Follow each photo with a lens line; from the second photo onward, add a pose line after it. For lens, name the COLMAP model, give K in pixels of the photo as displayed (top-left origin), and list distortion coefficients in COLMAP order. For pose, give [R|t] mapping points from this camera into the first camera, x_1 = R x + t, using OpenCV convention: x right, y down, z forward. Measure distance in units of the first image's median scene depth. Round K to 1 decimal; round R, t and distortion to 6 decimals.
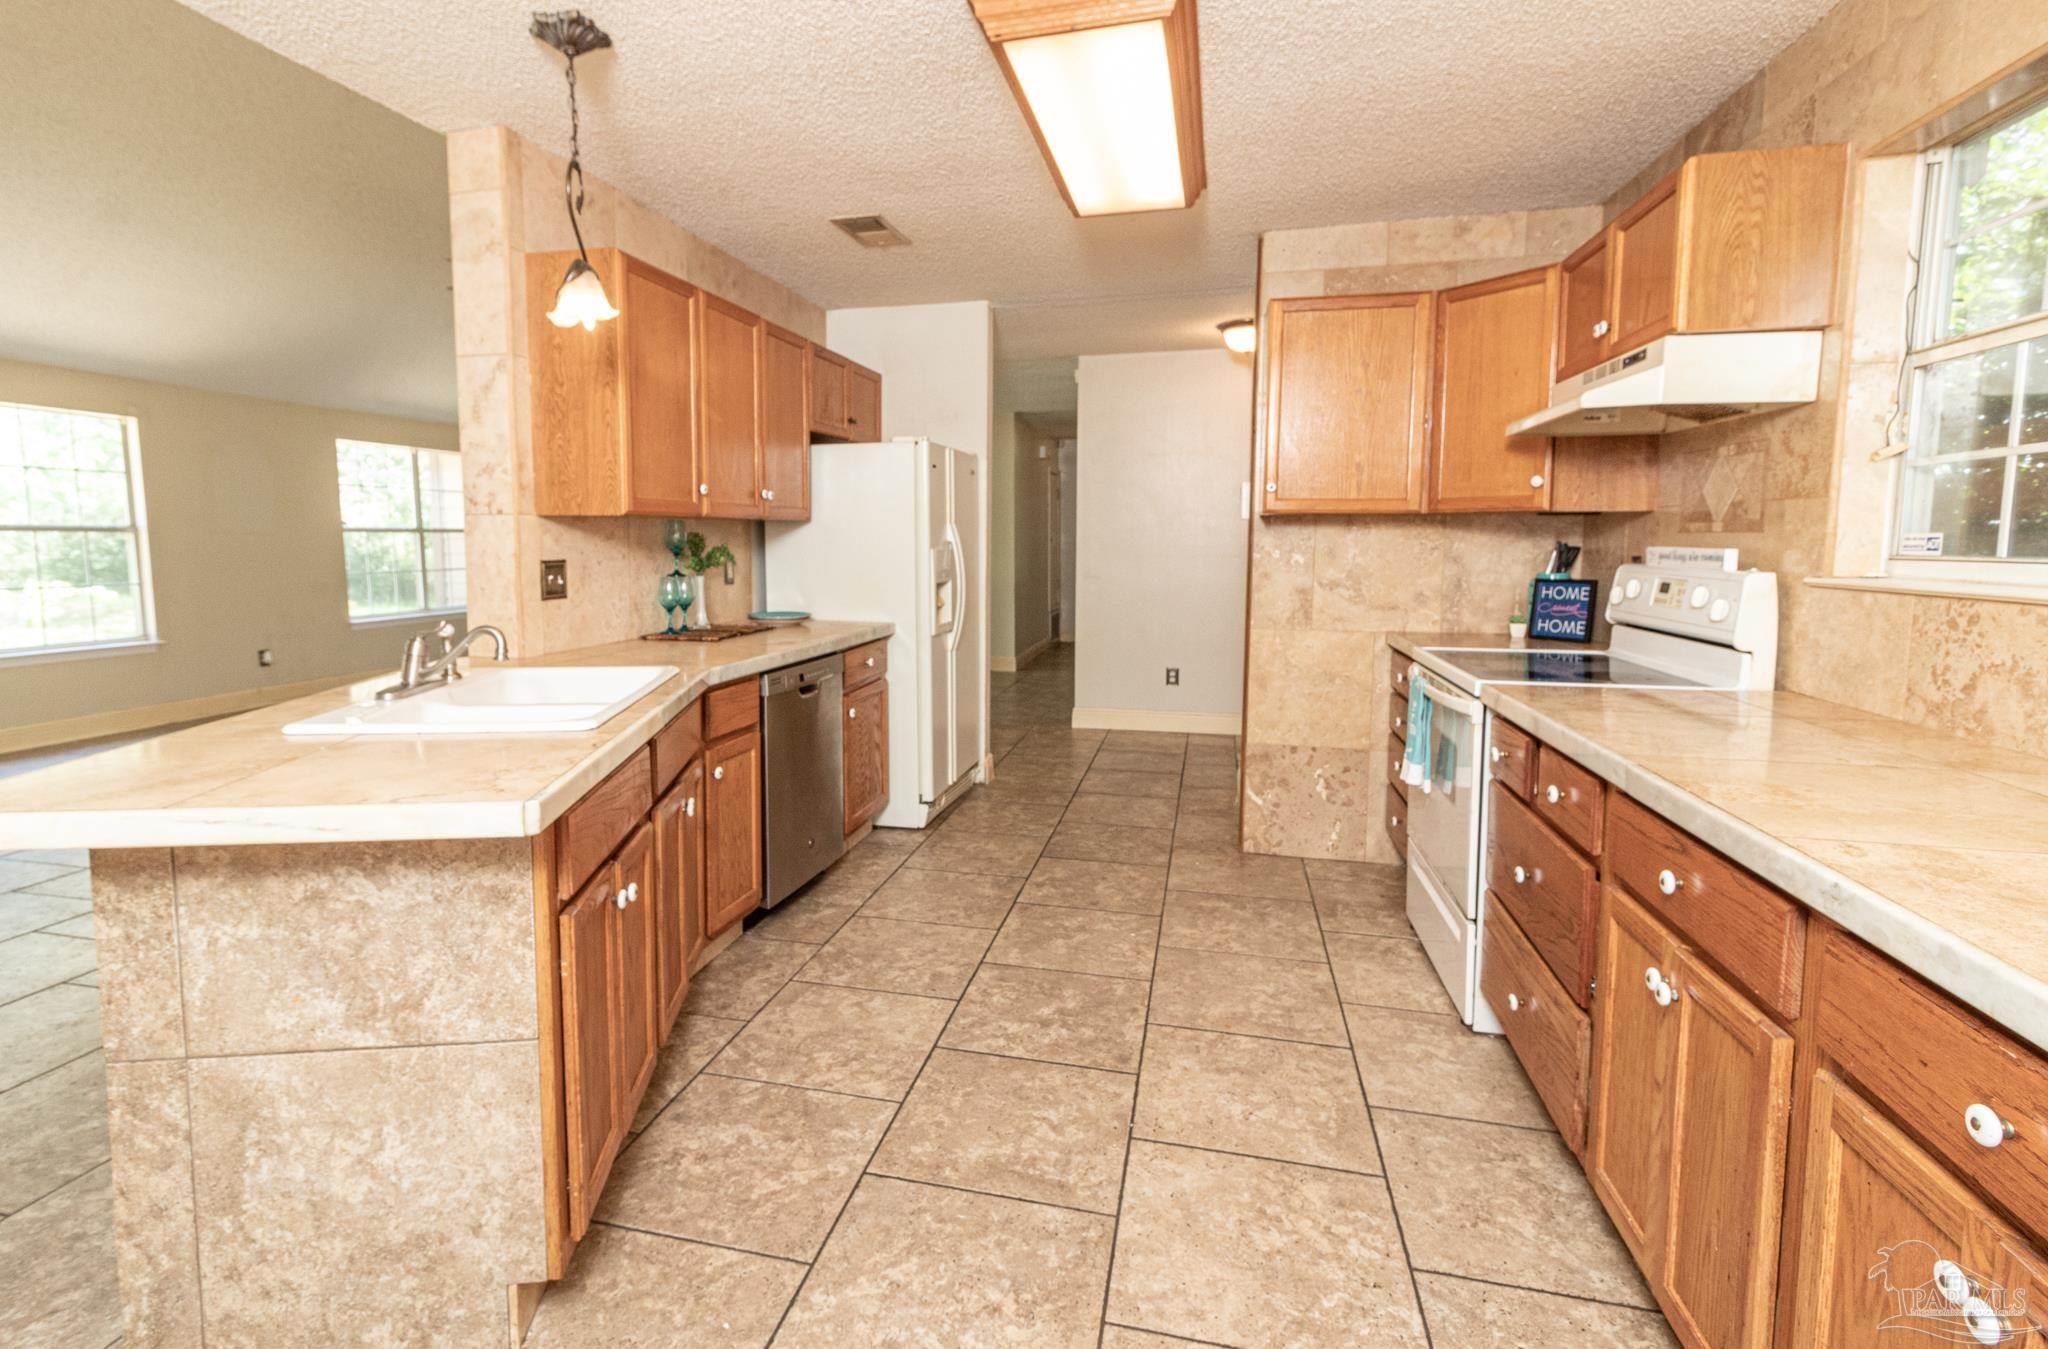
lens RADIAL K [[980.5, 0, 963.0], [0, 980.5, 619.9], [0, 0, 1]] dist [0.010392, -0.001614]
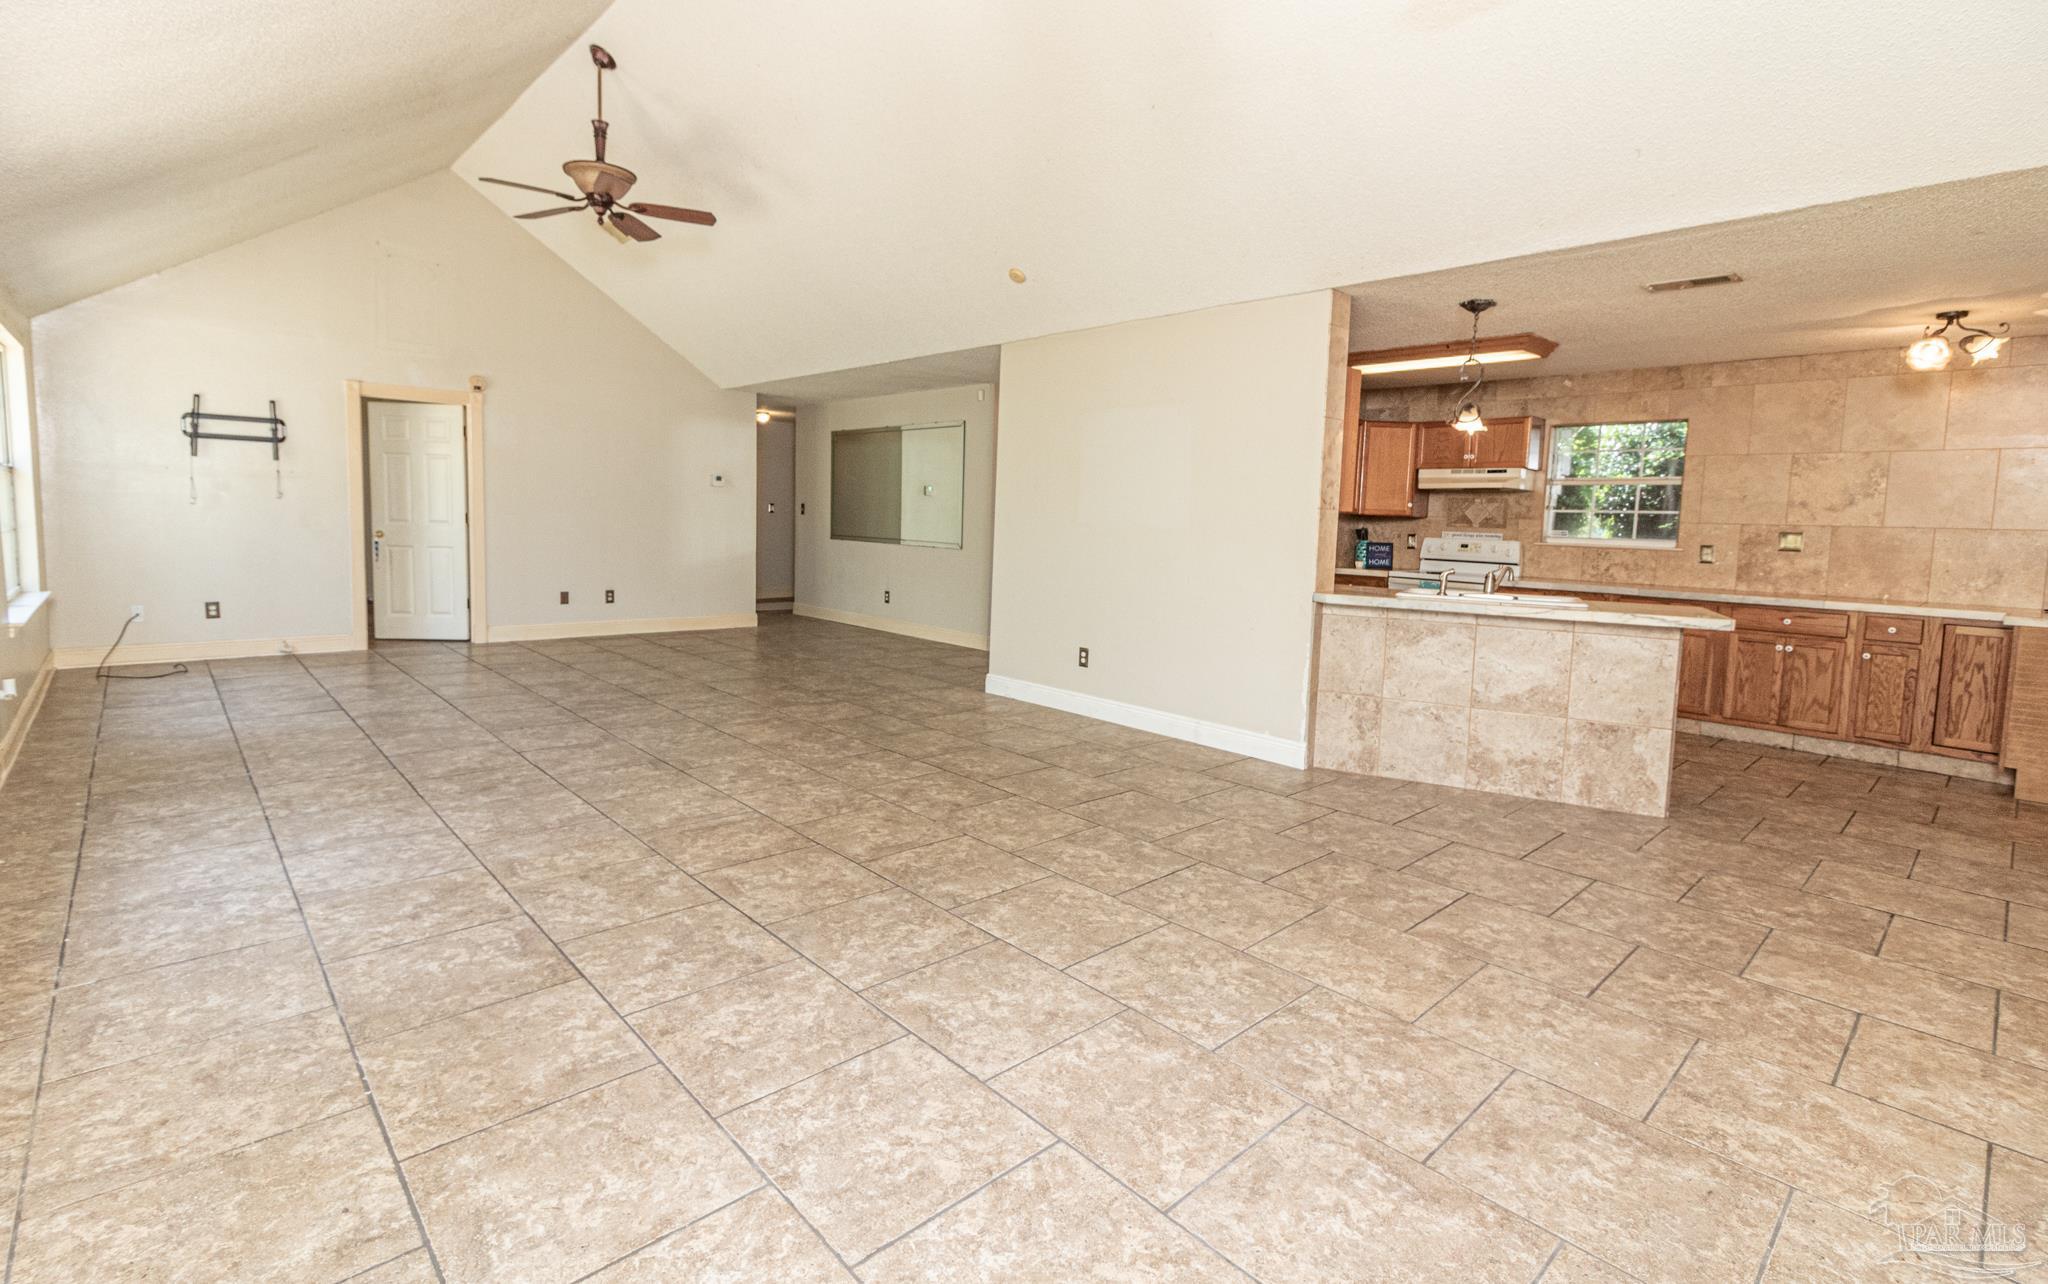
lens RADIAL K [[940.8, 0, 1003.6], [0, 940.8, 590.1], [0, 0, 1]] dist [0.000332, 0.000753]
pose [[0.549945, -0.047601, 0.833843, -2.622509], [0.037438, 0.998776, 0.032324, -0.048157], [-0.834361, 0.013441, 0.551054, 0.675262]]
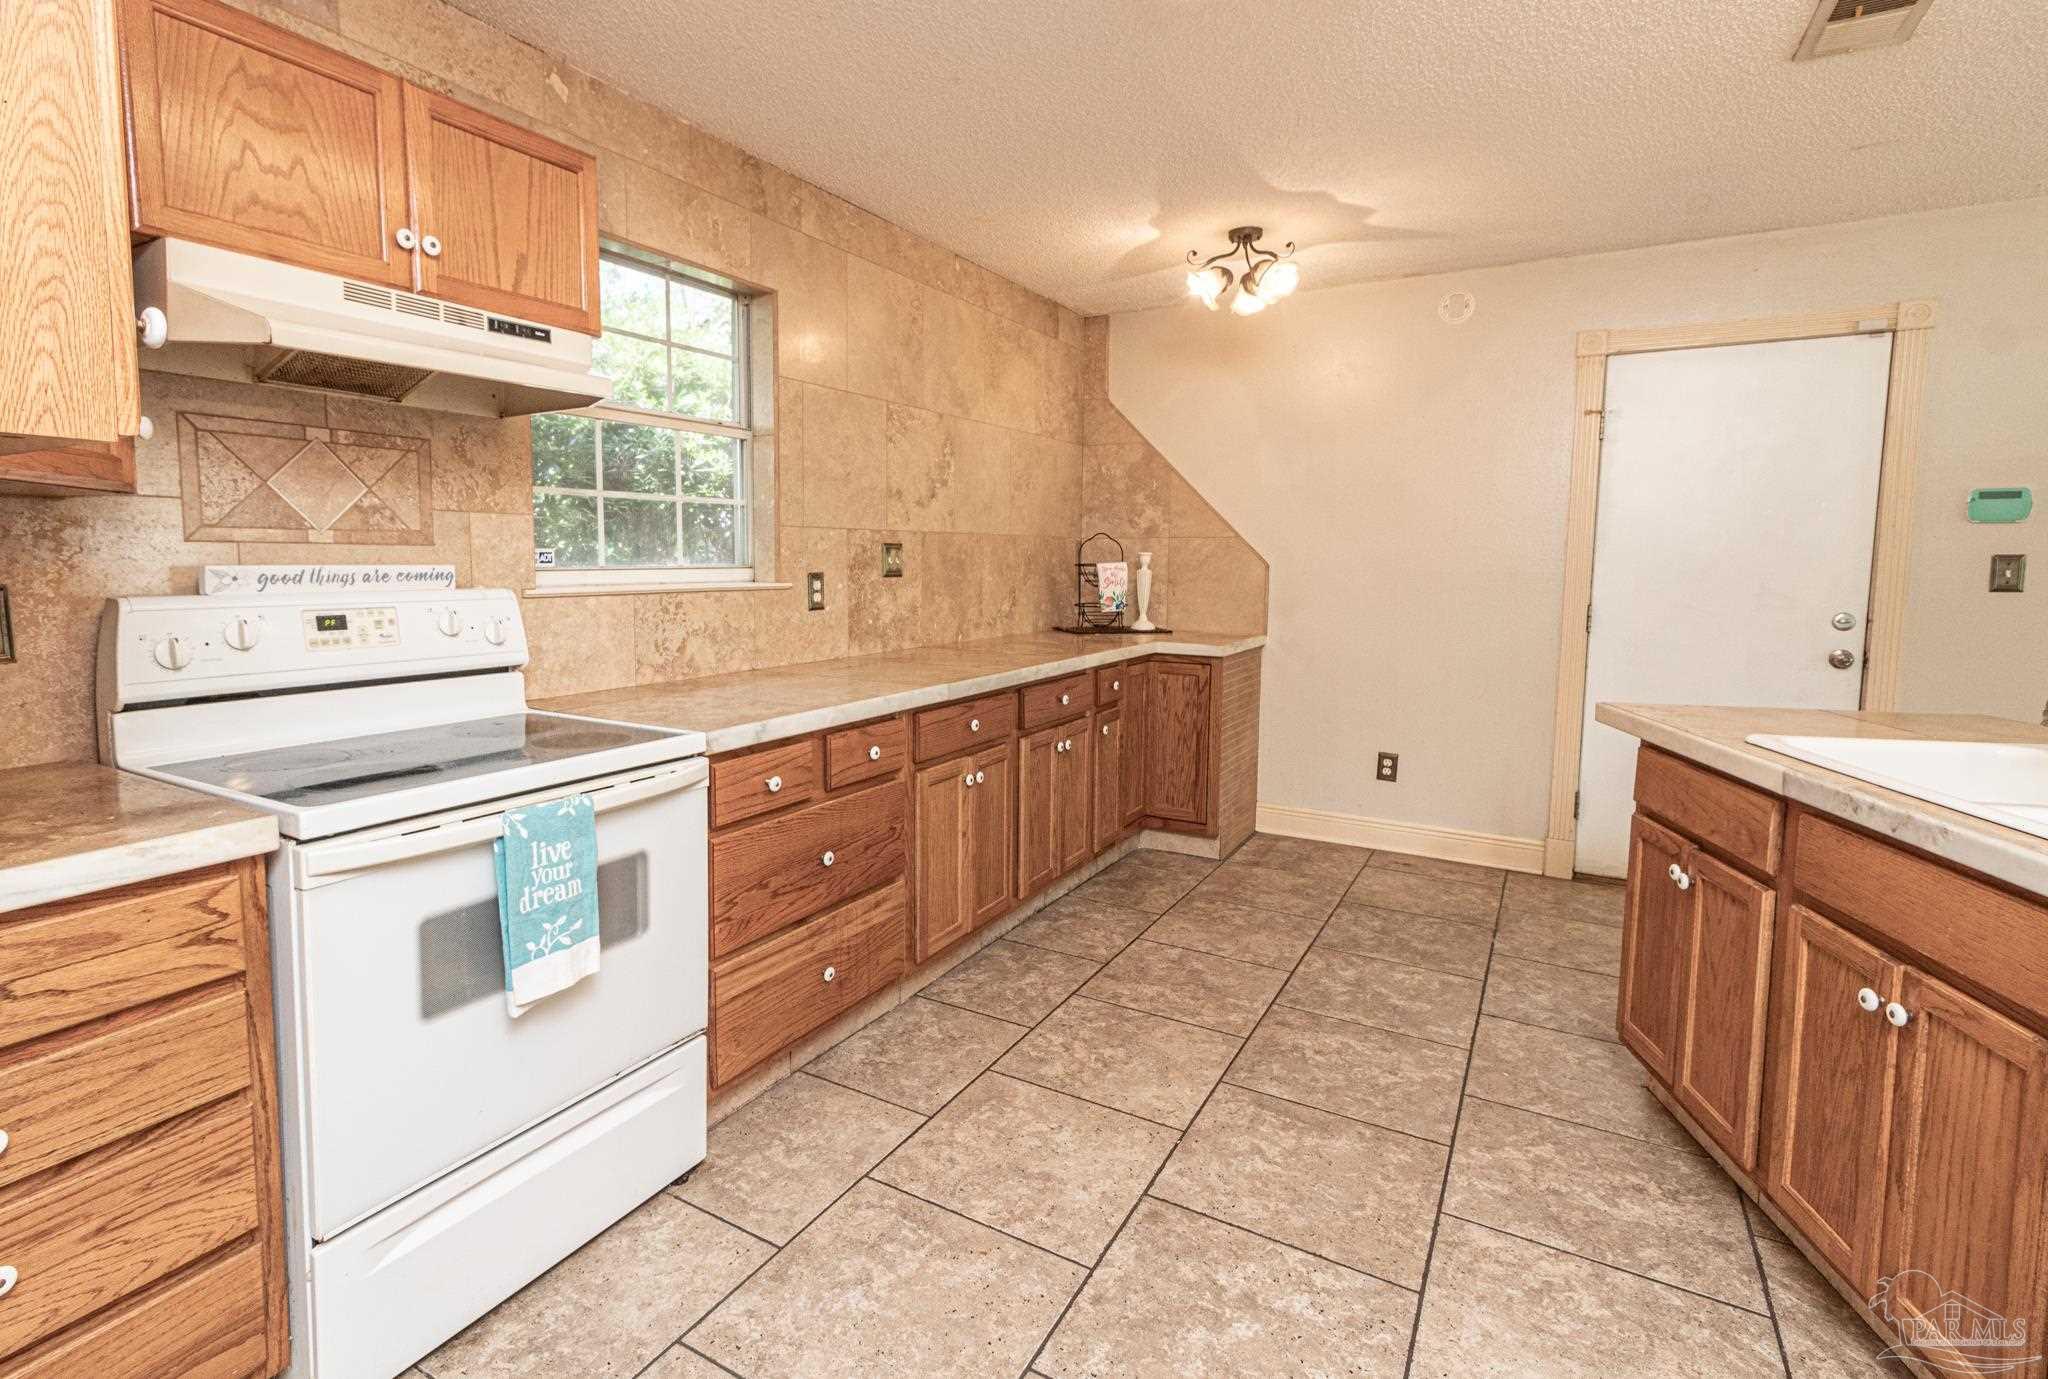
lens RADIAL K [[995.4, 0, 951.8], [0, 995.4, 641.6], [0, 0, 1]] dist [0.005206, 0.000063]
pose [[-0.955424, -0.032495, 0.293444, 0.097278], [0.017506, 0.985941, 0.166177, -0.143523], [-0.294719, 0.163906, -0.941422, 1.710305]]
